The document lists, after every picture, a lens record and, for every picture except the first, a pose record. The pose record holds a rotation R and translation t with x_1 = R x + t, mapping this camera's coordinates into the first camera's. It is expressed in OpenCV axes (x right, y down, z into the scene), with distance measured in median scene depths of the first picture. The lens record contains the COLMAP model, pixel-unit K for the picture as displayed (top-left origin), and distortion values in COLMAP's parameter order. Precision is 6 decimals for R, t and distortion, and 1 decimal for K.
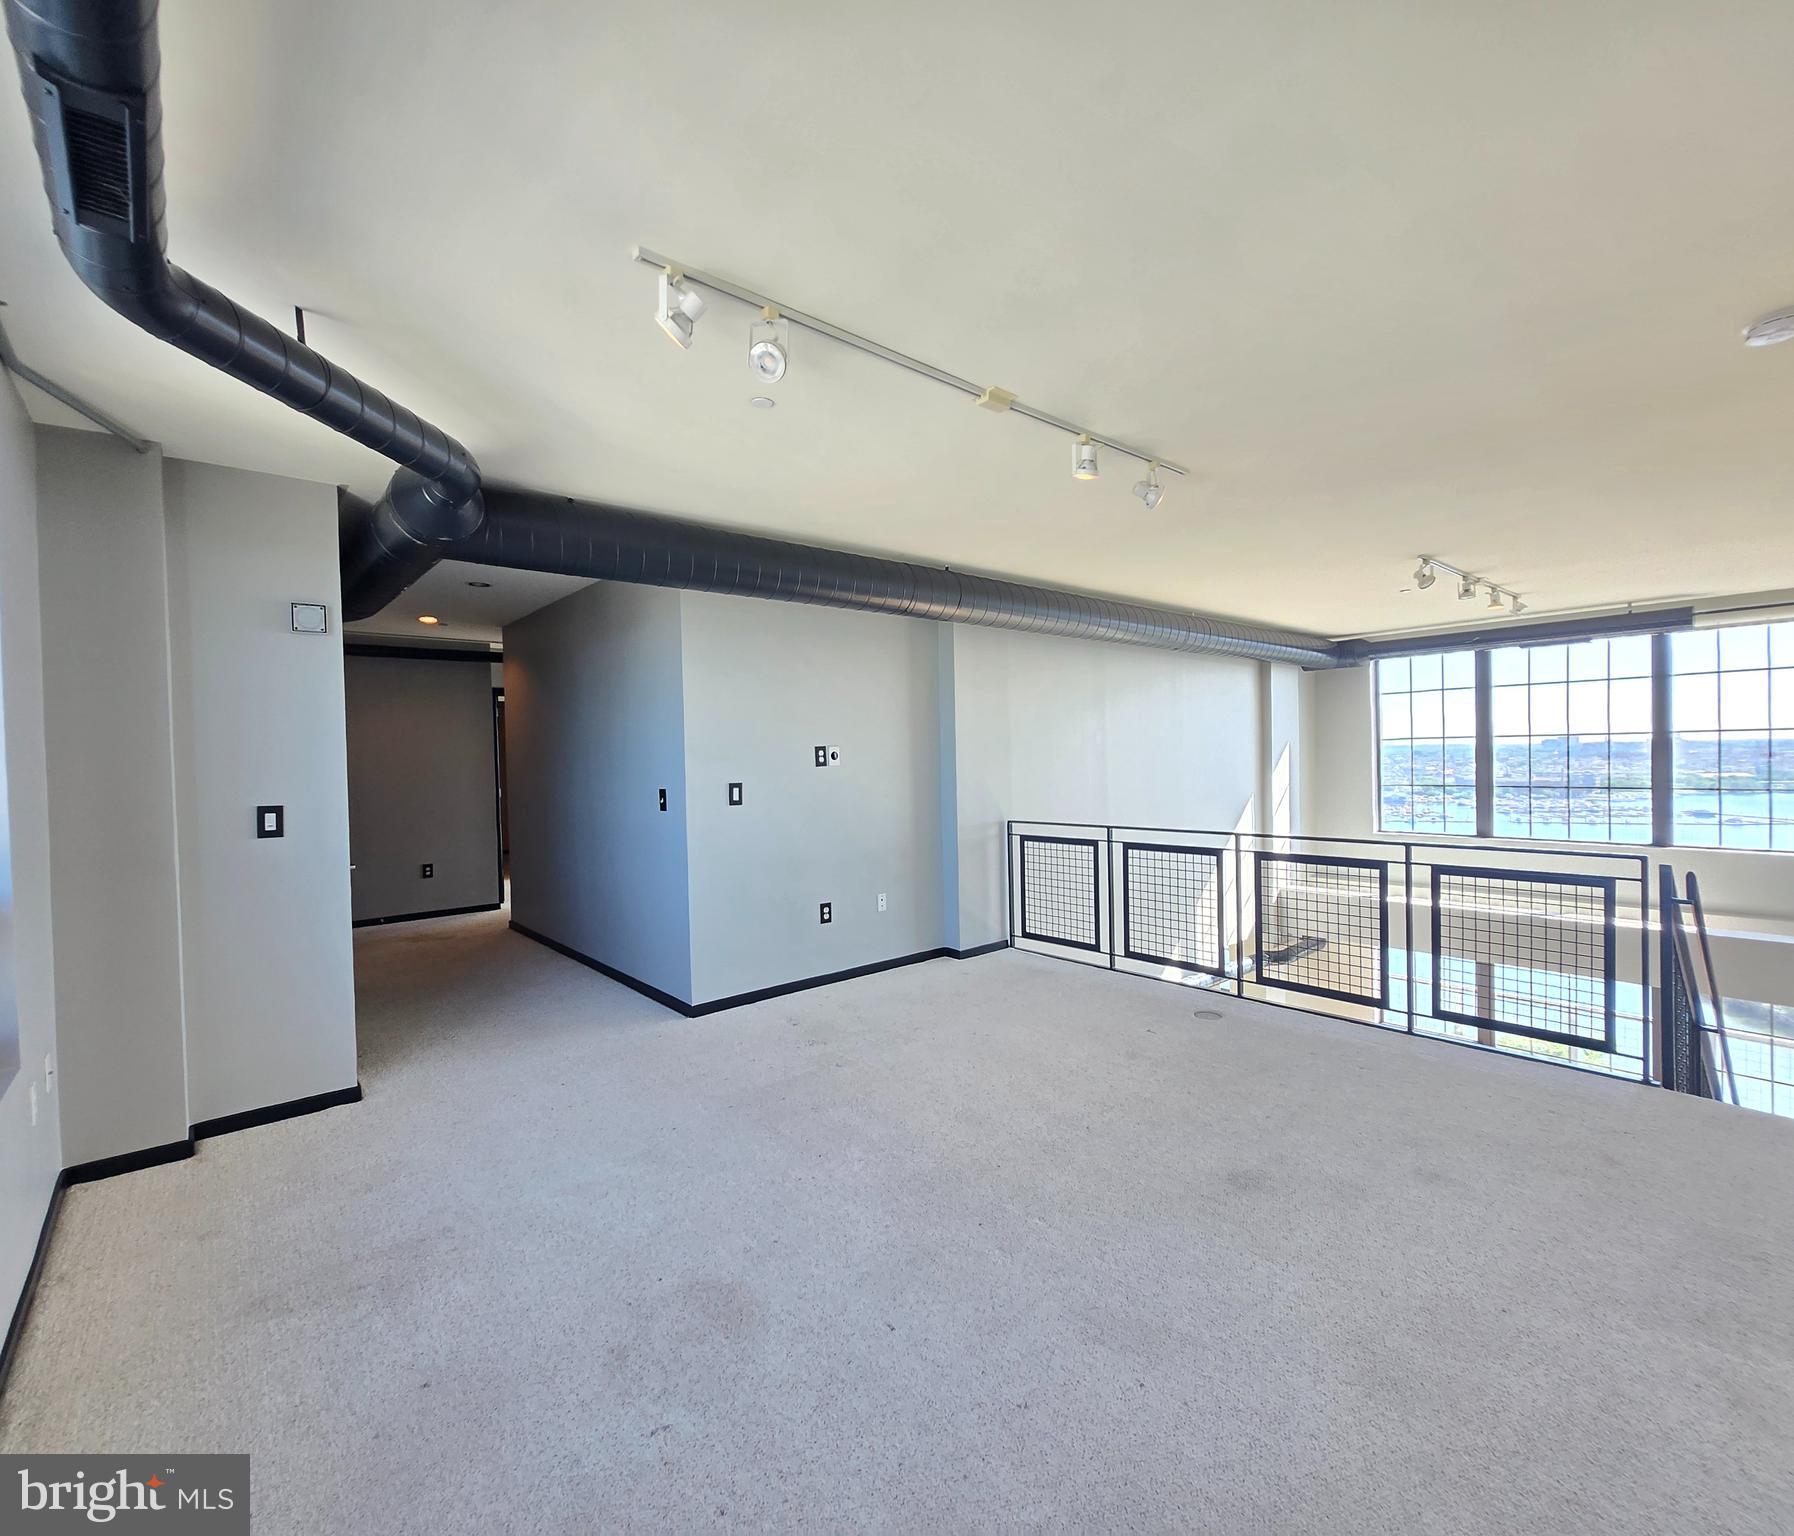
lens RADIAL K [[790.8, 0, 890.8], [0, 790.8, 767.3], [0, 0, 1]] dist [-0.040010, 0.012055]
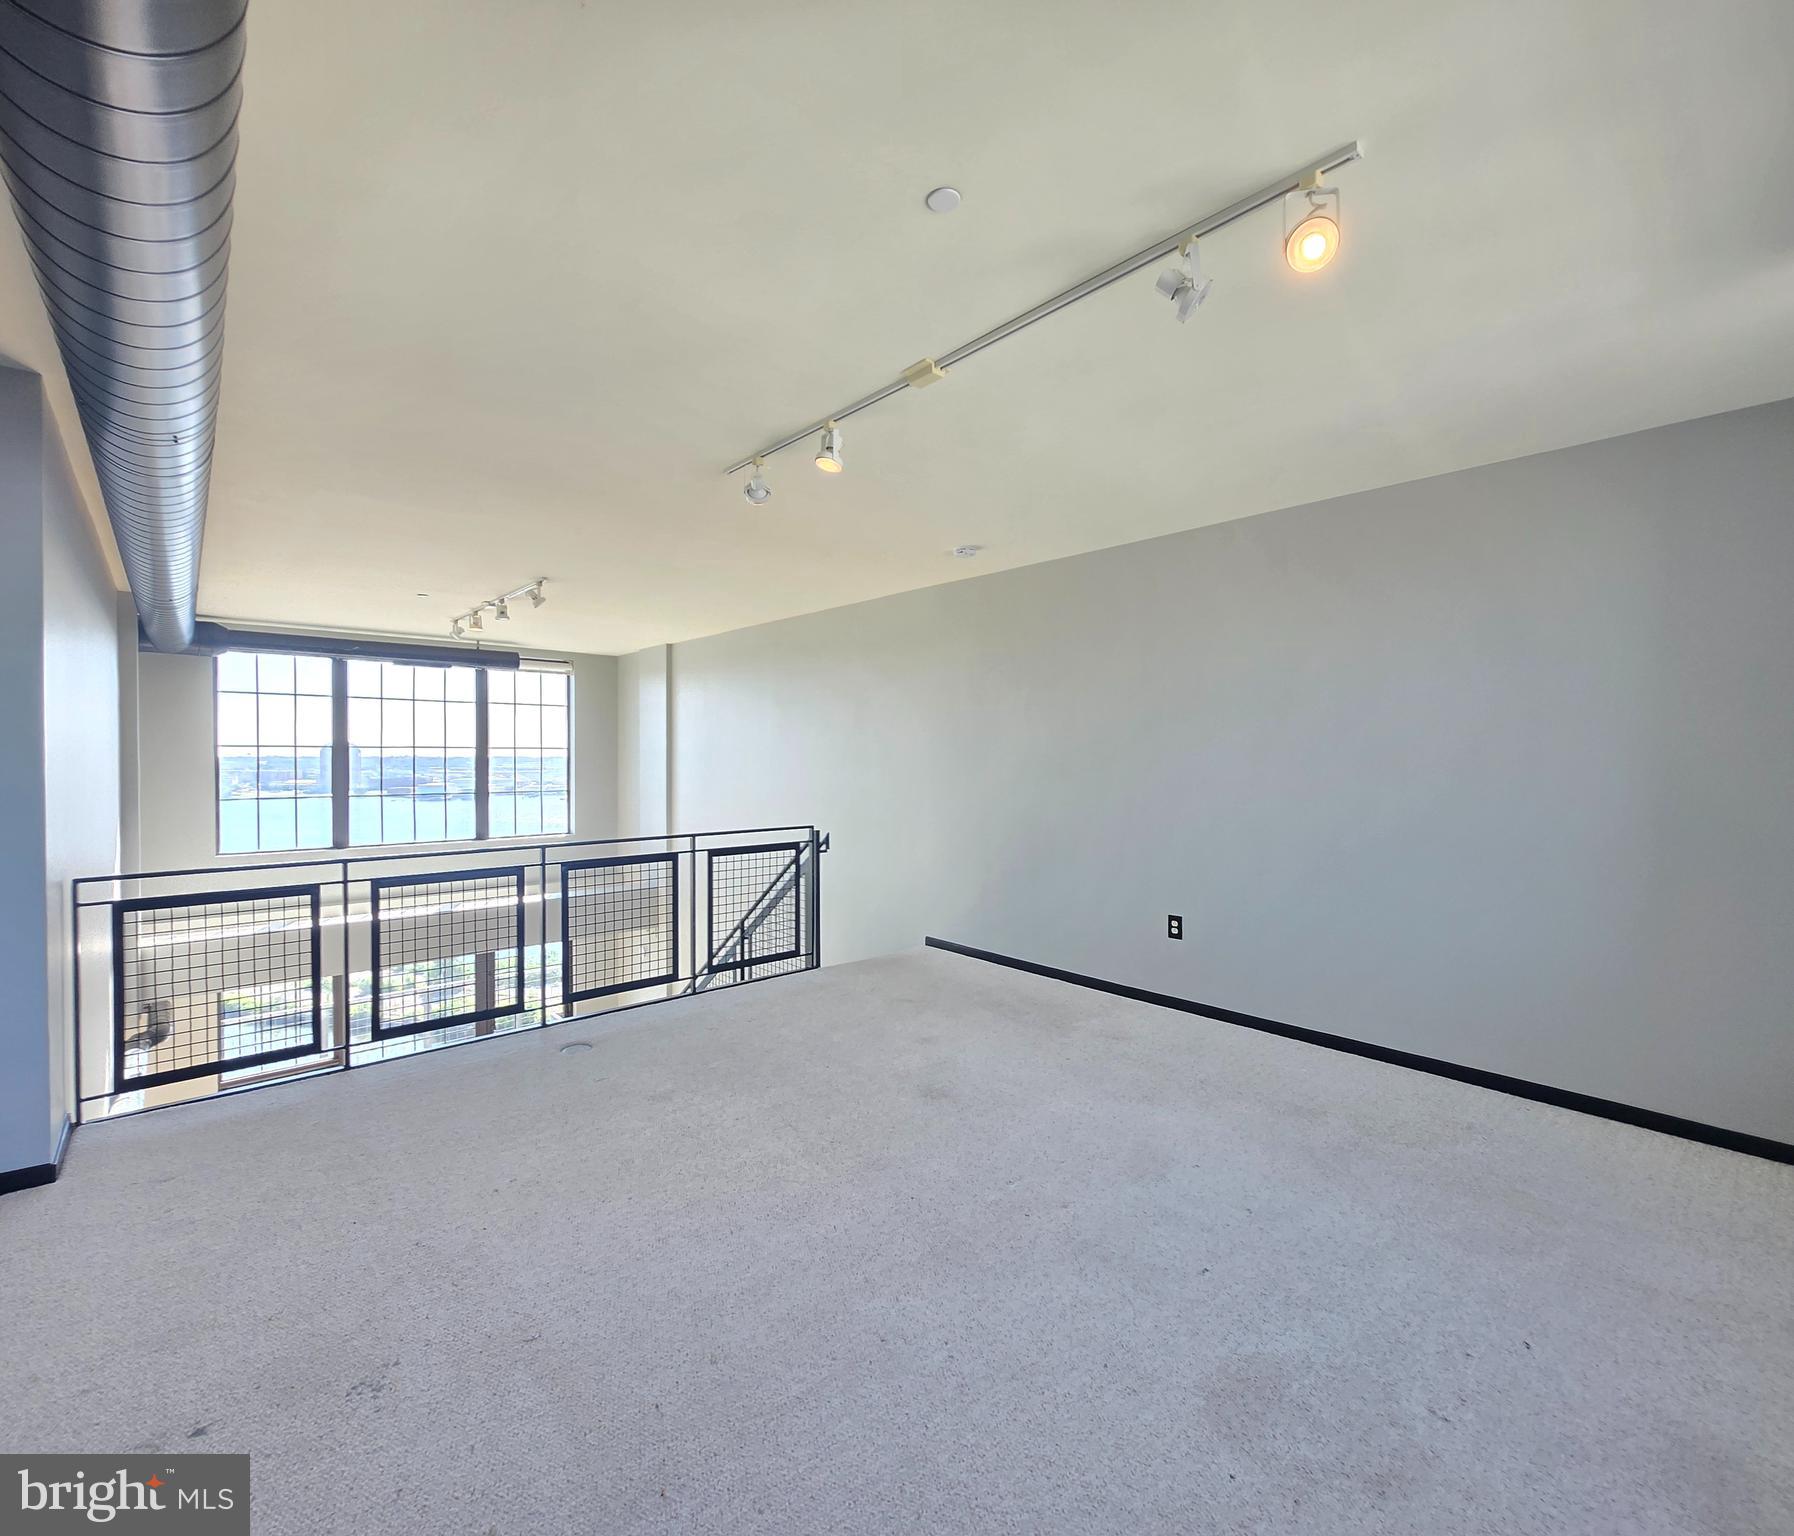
lens RADIAL K [[769.3, 0, 926.8], [0, 769.3, 753.4], [0, 0, 1]] dist [0.000297, -0.002875]
pose [[0.006888, 0.022003, 0.999734, -0.295490], [0.017103, 0.999609, -0.022118, 0.003995], [-0.999830, 0.017251, 0.006509, 0.369388]]
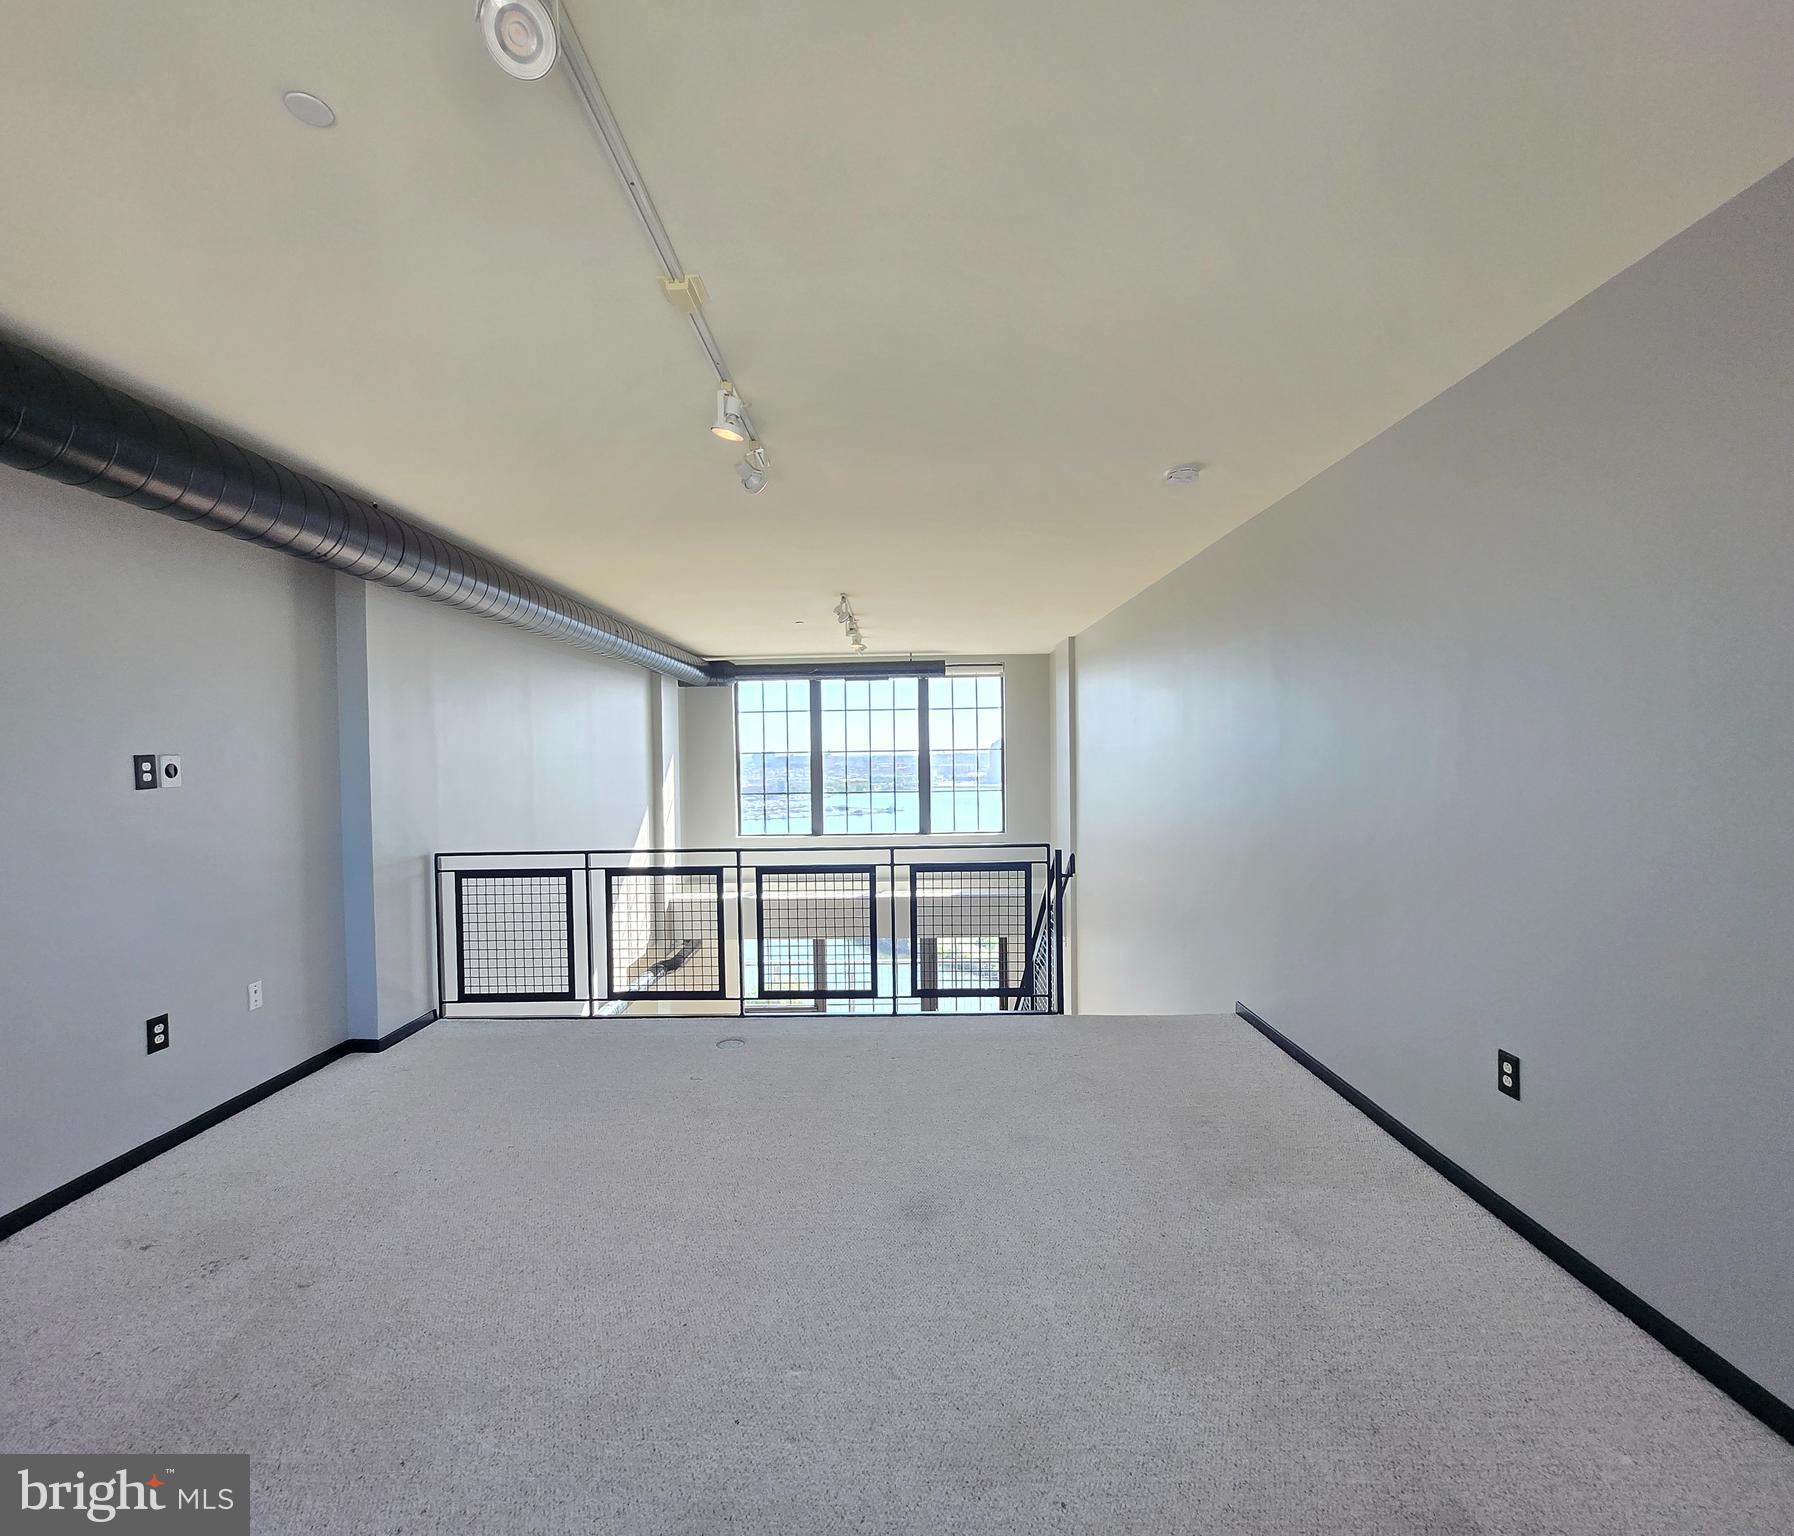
lens RADIAL K [[806.0, 0, 876.1], [0, 806.0, 769.4], [0, 0, 1]] dist [0.005560, 0.000121]
pose [[0.684878, -0.004863, 0.728642, -0.109859], [0.017072, 0.999810, -0.009373, -0.000356], [-0.728458, 0.018859, 0.684831, 0.126339]]
